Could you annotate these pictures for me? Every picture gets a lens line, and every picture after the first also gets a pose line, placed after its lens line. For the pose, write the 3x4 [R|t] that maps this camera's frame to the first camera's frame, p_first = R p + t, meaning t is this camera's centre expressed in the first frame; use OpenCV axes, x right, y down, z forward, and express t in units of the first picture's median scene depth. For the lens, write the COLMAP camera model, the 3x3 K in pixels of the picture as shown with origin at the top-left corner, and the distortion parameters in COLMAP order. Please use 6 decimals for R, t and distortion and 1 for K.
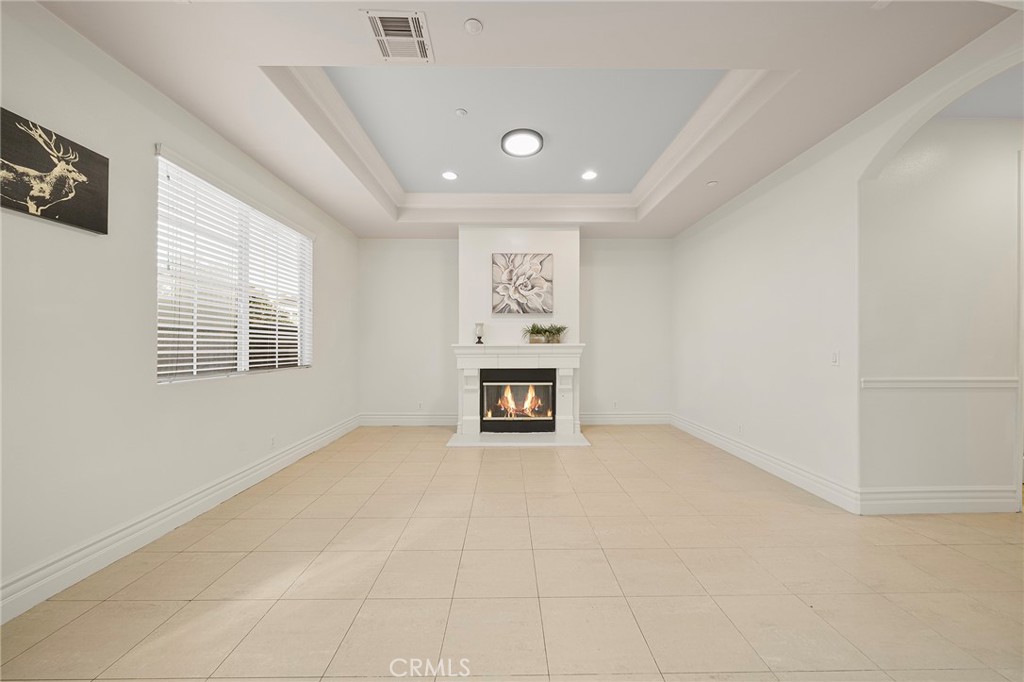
lens RADIAL K [[356.5, 0, 513.3], [0, 356.5, 342.7], [0, 0, 1]] dist [-0.000230, -0.000311]
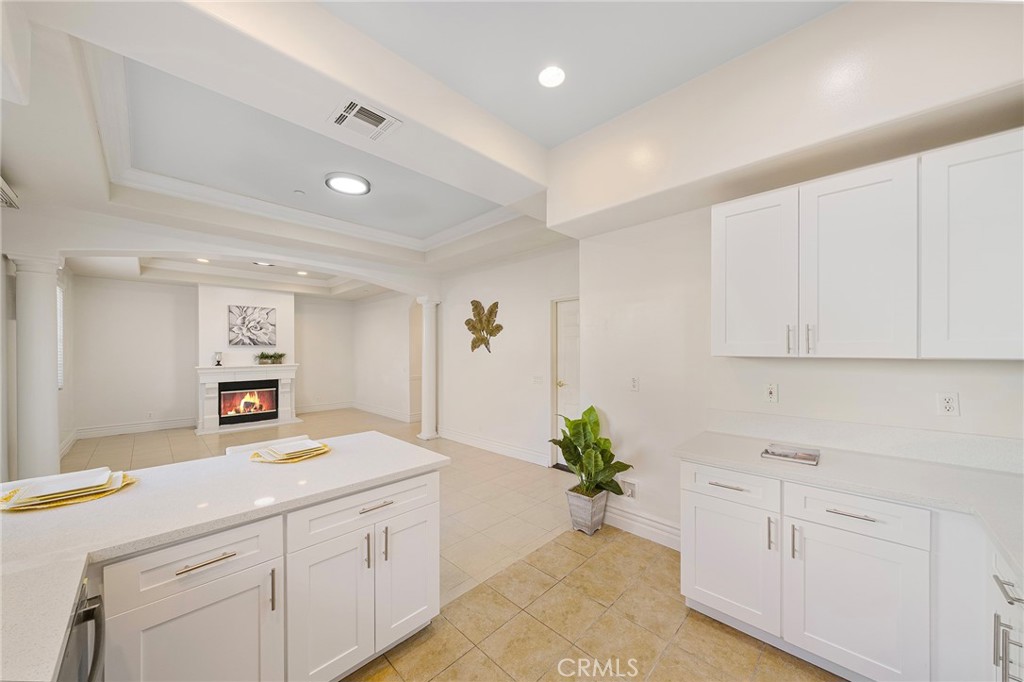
lens RADIAL K [[356.5, 0, 502.5], [0, 356.5, 354.2], [0, 0, 1]] dist [-0.000230, -0.000311]
pose [[0.735564, -0.009627, 0.677387, -0.228809], [0.000627, 0.999908, 0.013530, -0.063844], [-0.677455, -0.009528, 0.735503, -0.885165]]
